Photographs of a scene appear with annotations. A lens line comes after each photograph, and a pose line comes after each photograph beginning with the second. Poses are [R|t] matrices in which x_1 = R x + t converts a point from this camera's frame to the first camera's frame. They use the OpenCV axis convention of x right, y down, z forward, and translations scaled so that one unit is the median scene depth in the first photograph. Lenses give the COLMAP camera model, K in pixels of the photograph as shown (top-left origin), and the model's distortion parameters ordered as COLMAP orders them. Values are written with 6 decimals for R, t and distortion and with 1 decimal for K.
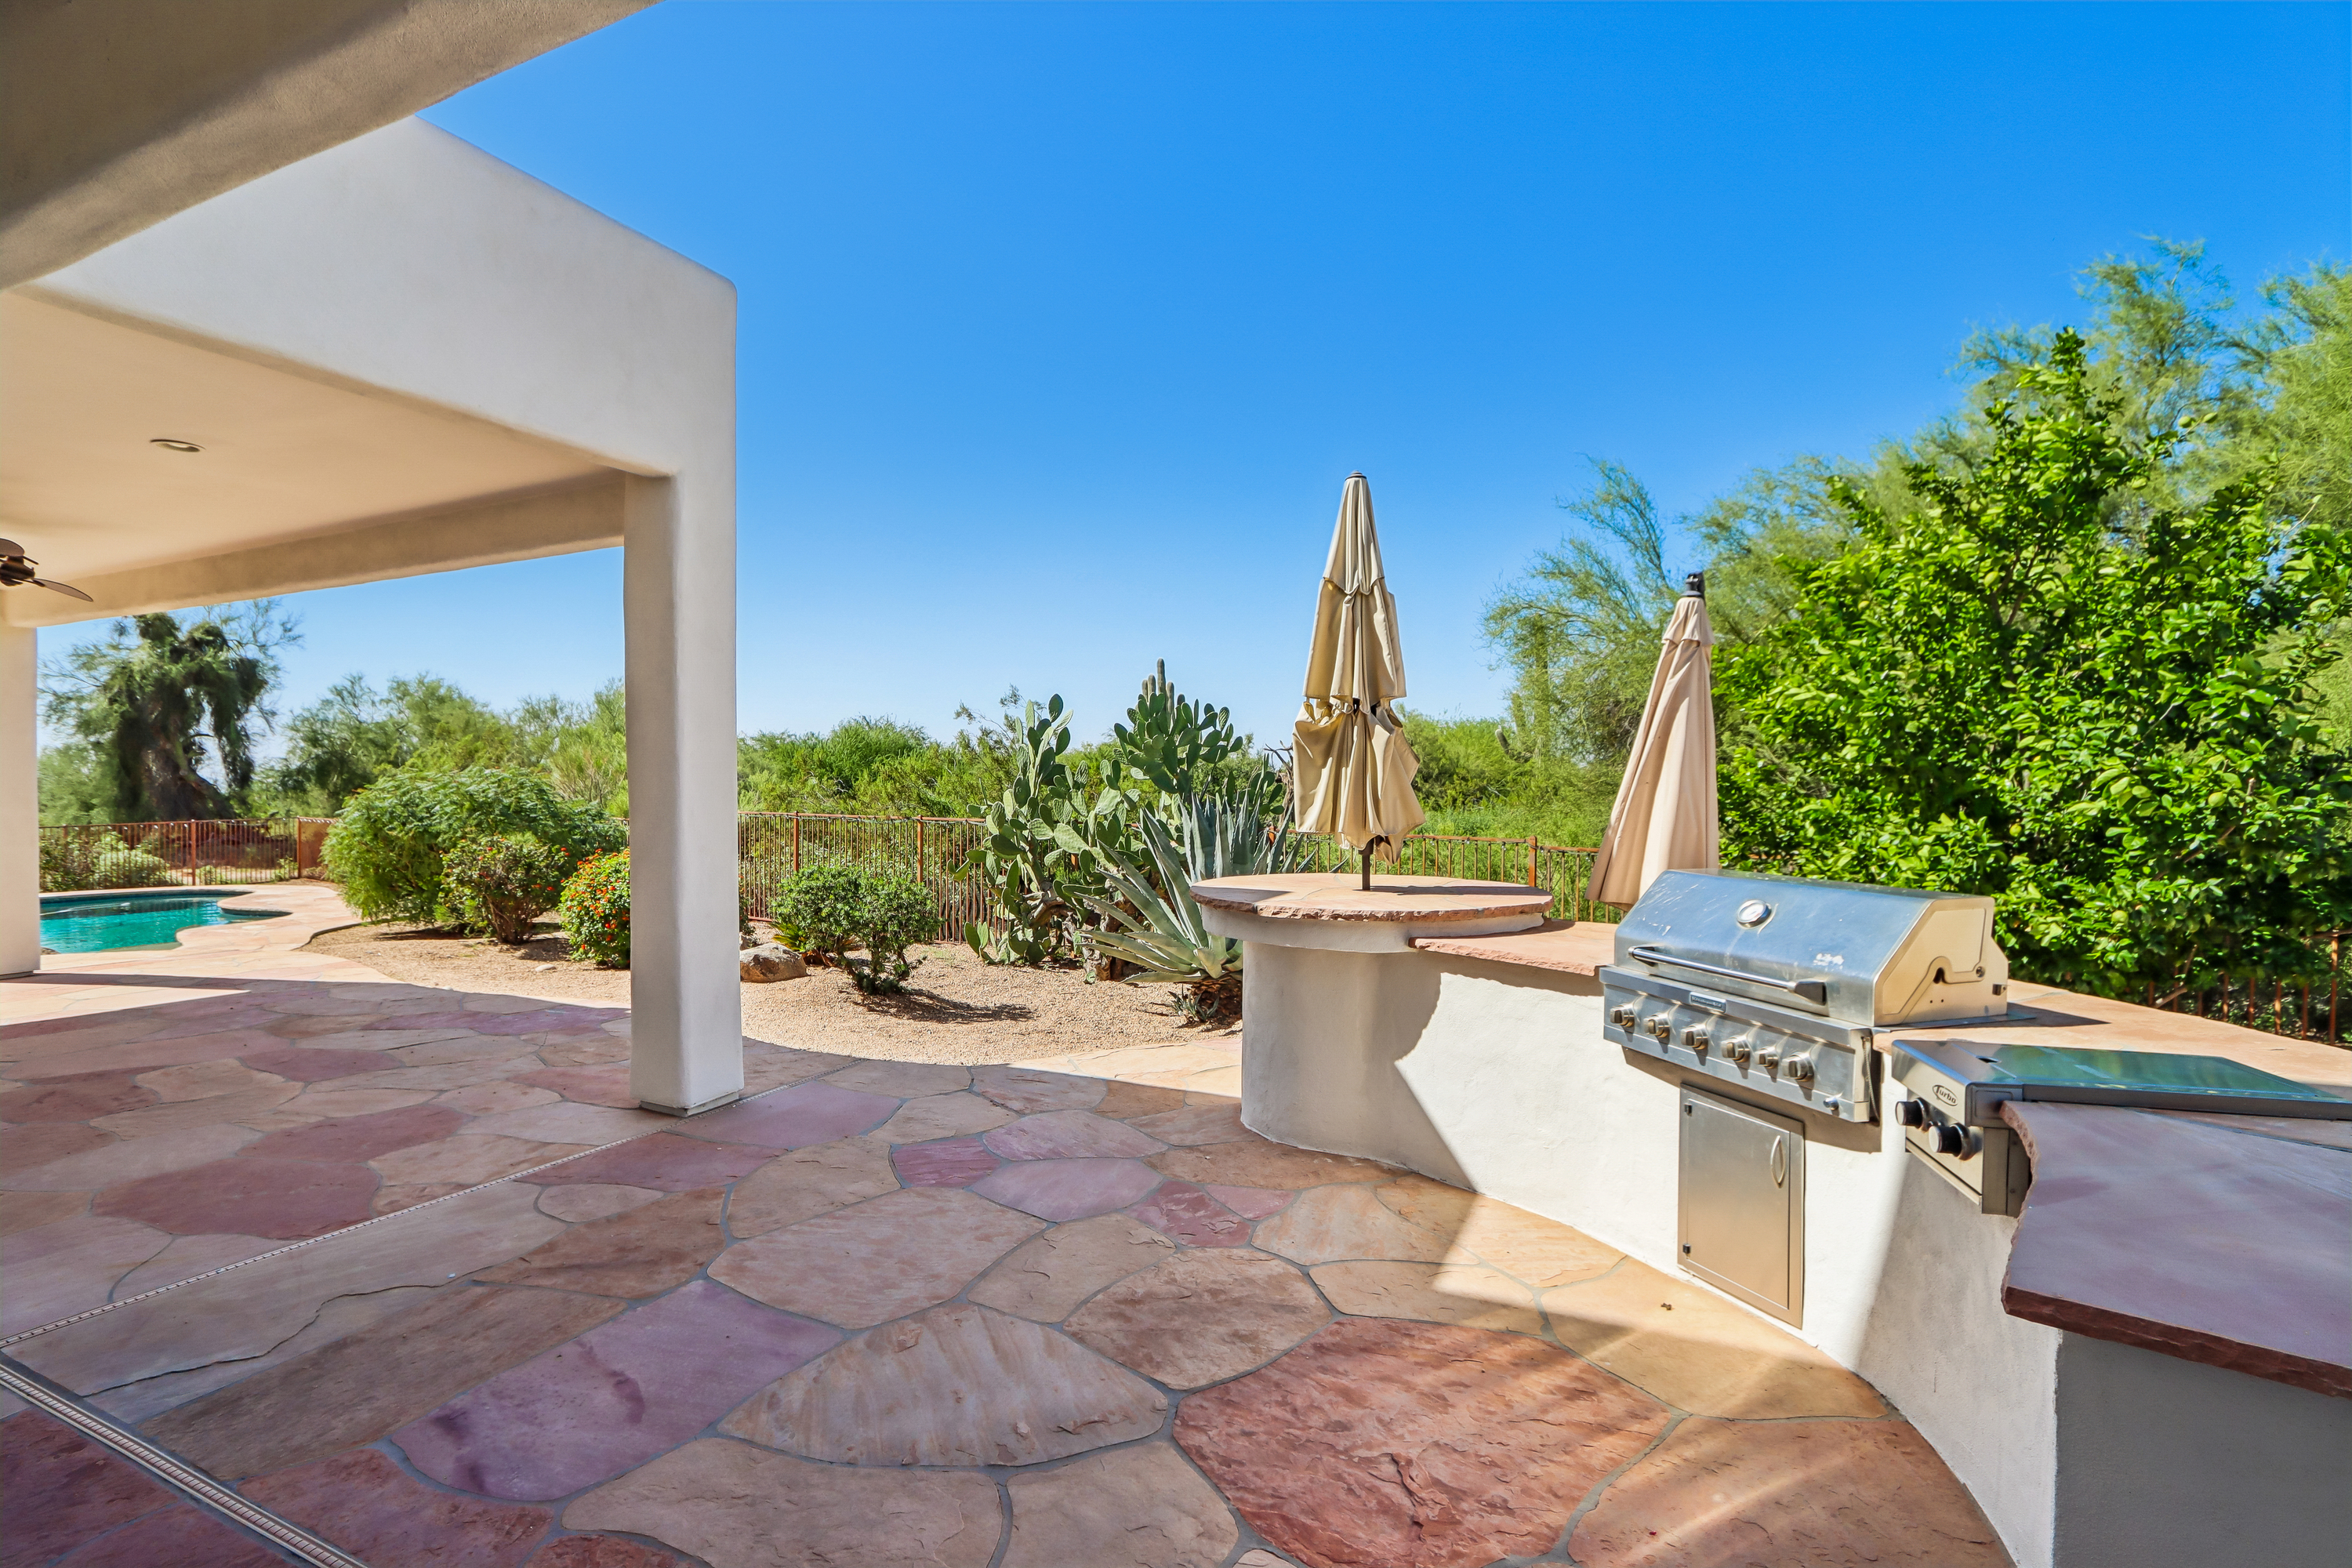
lens RADIAL K [[1100.7, 0, 1145.6], [0, 1100.7, 780.1], [0, 0, 1]] dist [-0.012464, 0.000876]
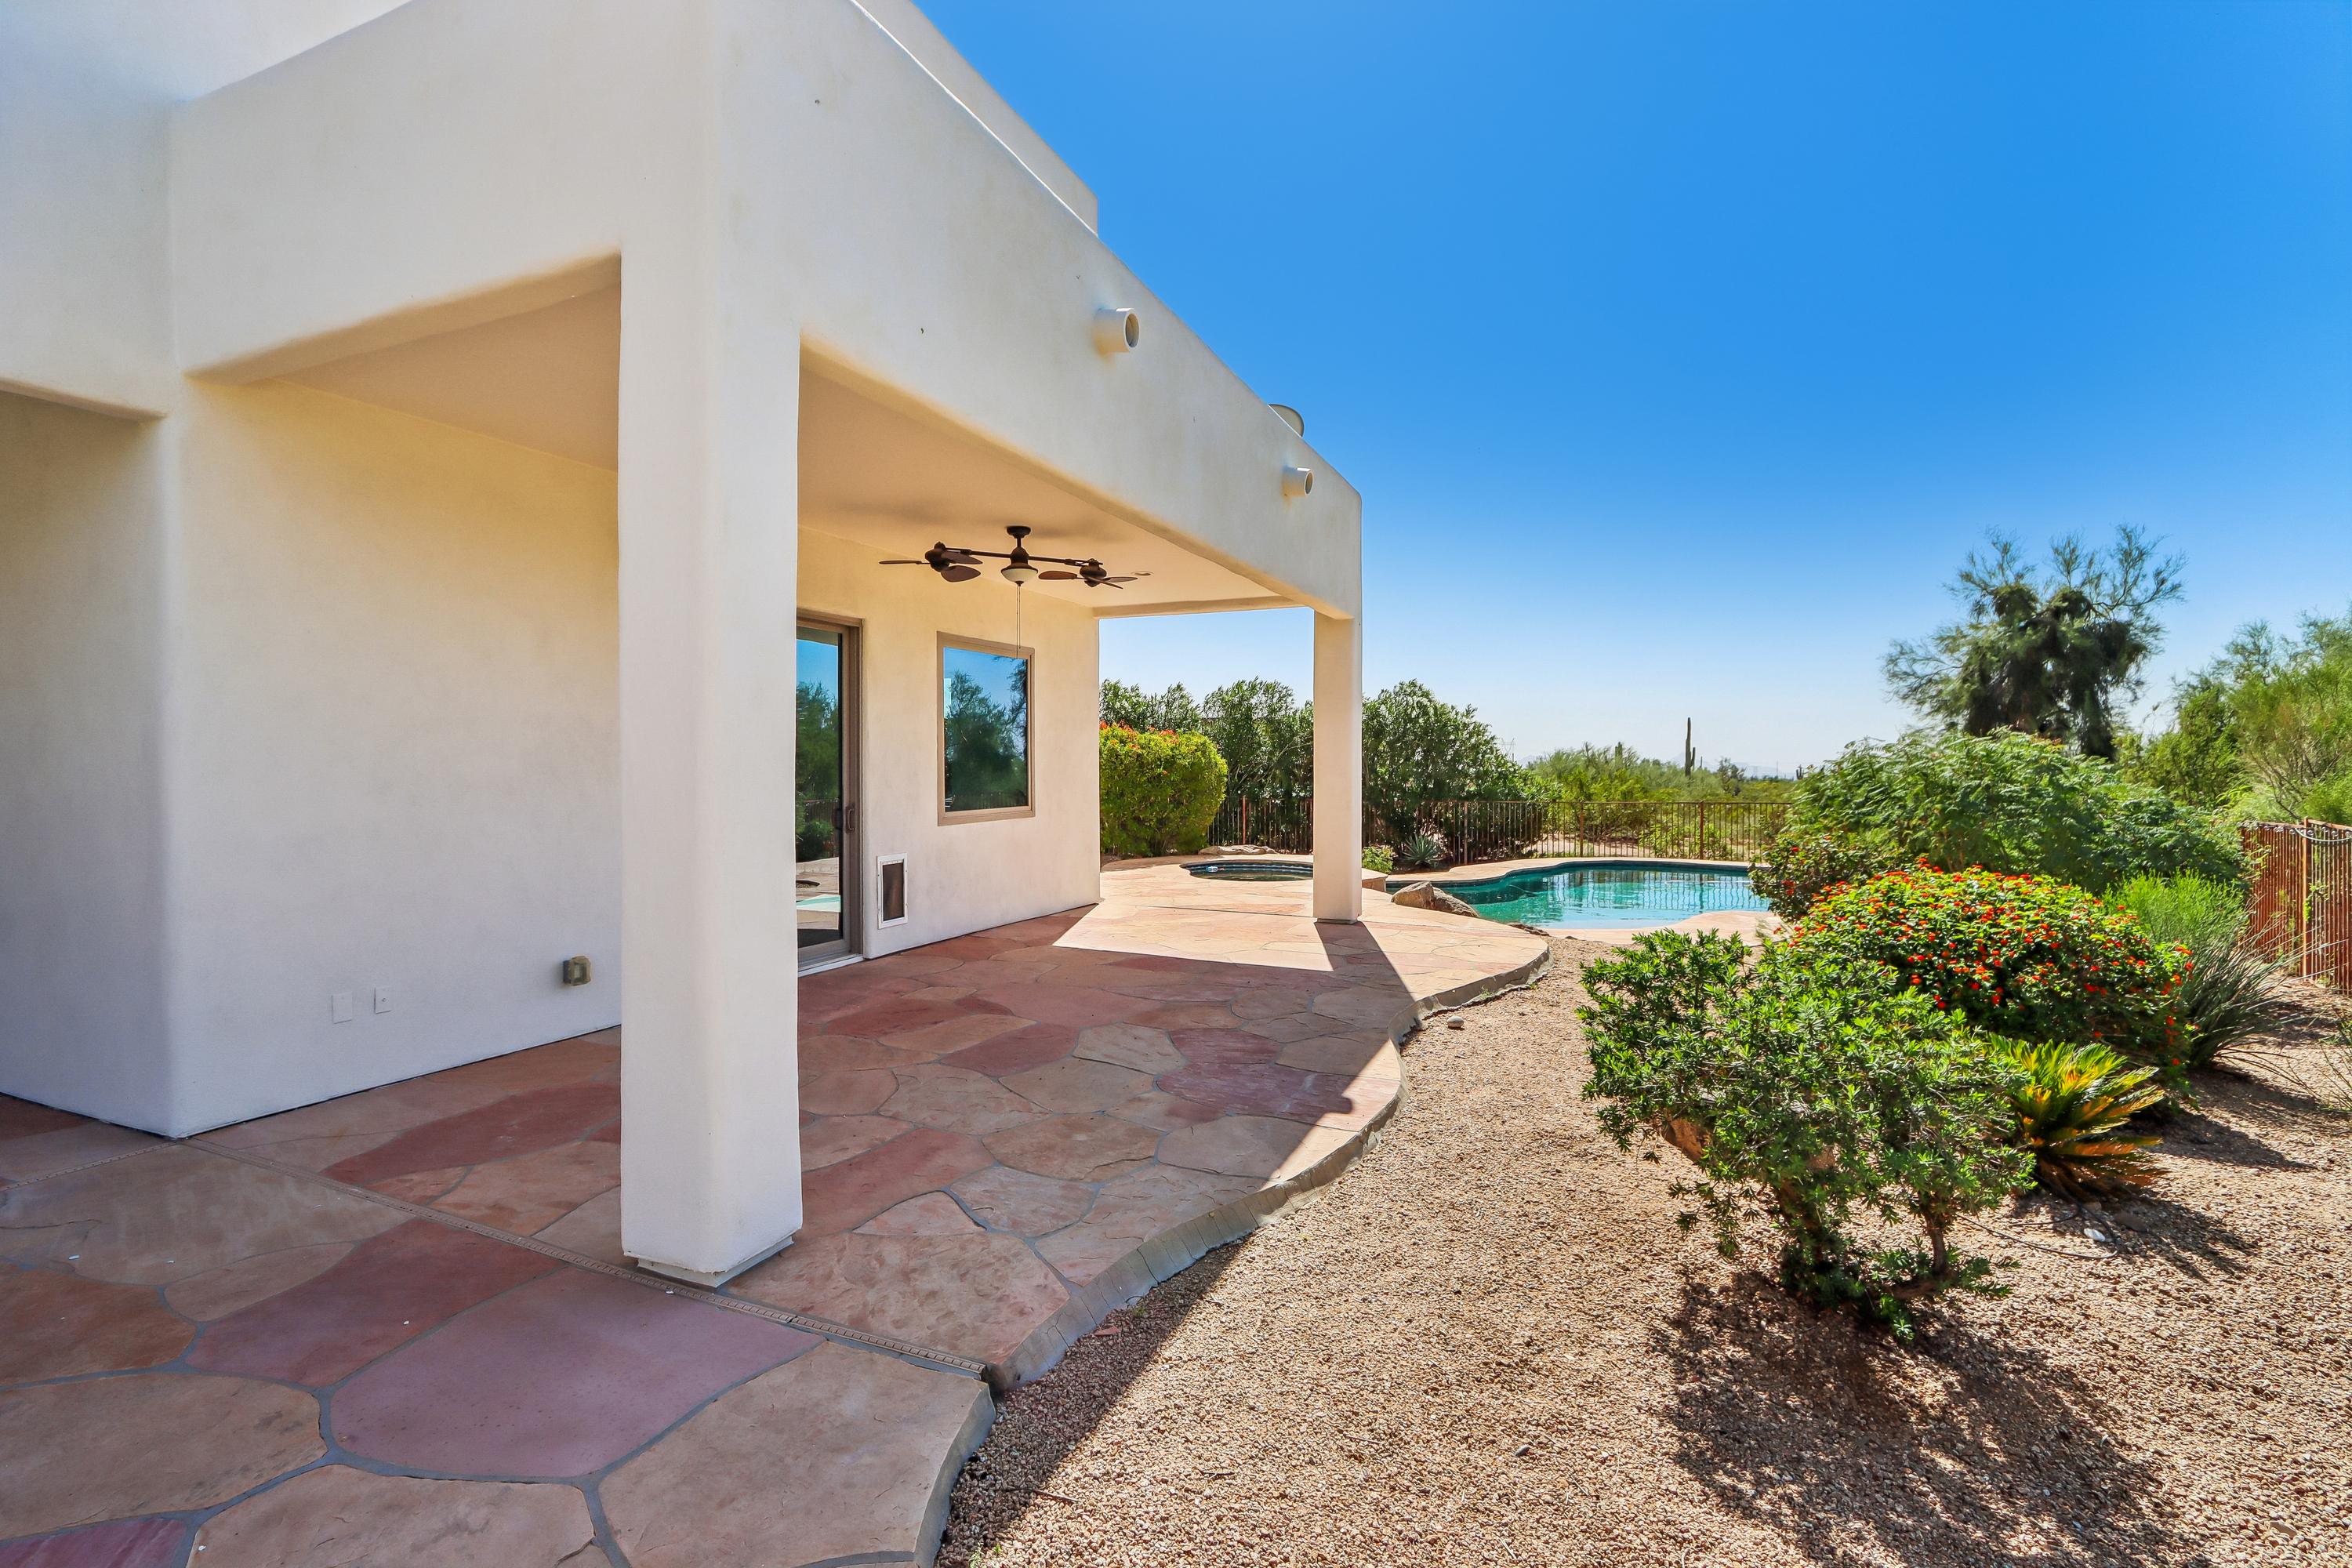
lens RADIAL K [[1100.7, 0, 1145.6], [0, 1100.7, 780.1], [0, 0, 1]] dist [-0.012464, 0.000876]
pose [[0.025477, 0.019914, -0.999477, 0.036155], [-0.004876, 0.999792, 0.019796, 0.001992], [0.999664, 0.004369, 0.025569, 0.214385]]
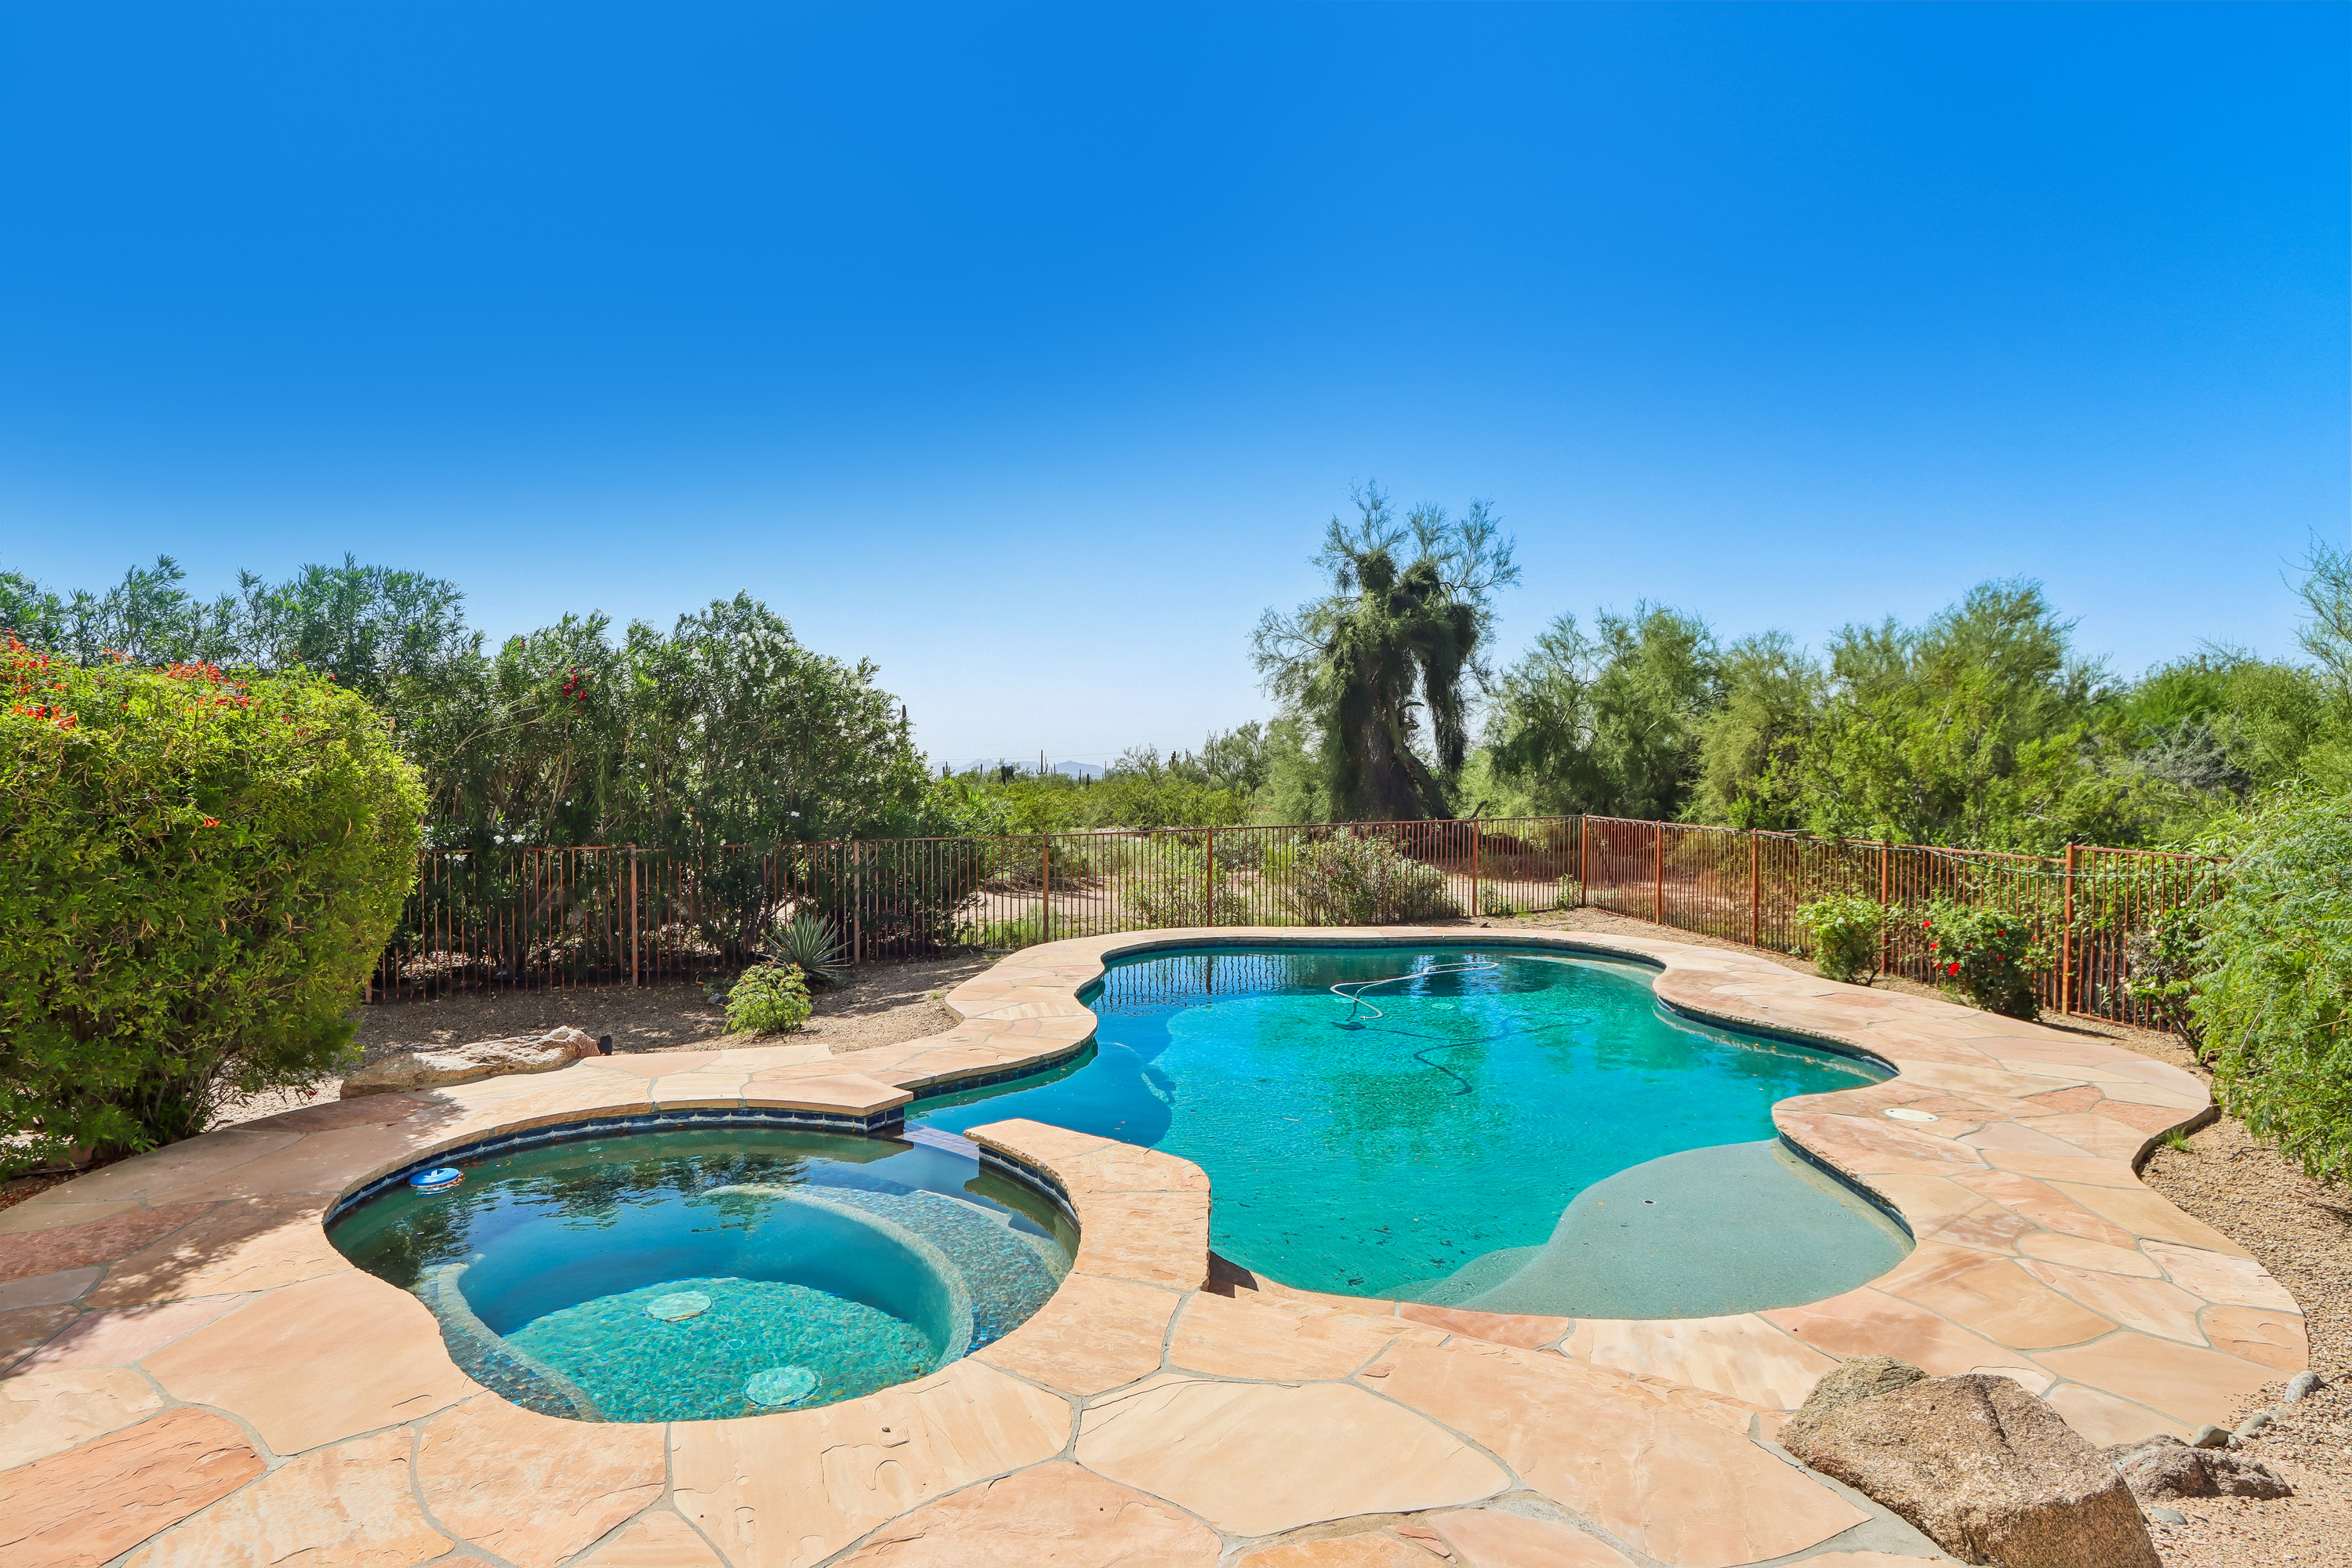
lens RADIAL K [[1311.8, 0, 1176.0], [0, 1311.8, 784.0], [0, 0, 1]] dist [-0.001000, -0.000196]
pose [[0.687602, 0.011232, -0.726001, -0.294635], [0.001638, 0.999854, 0.017020, 0.001643], [0.726086, -0.012892, 0.687483, 0.213001]]
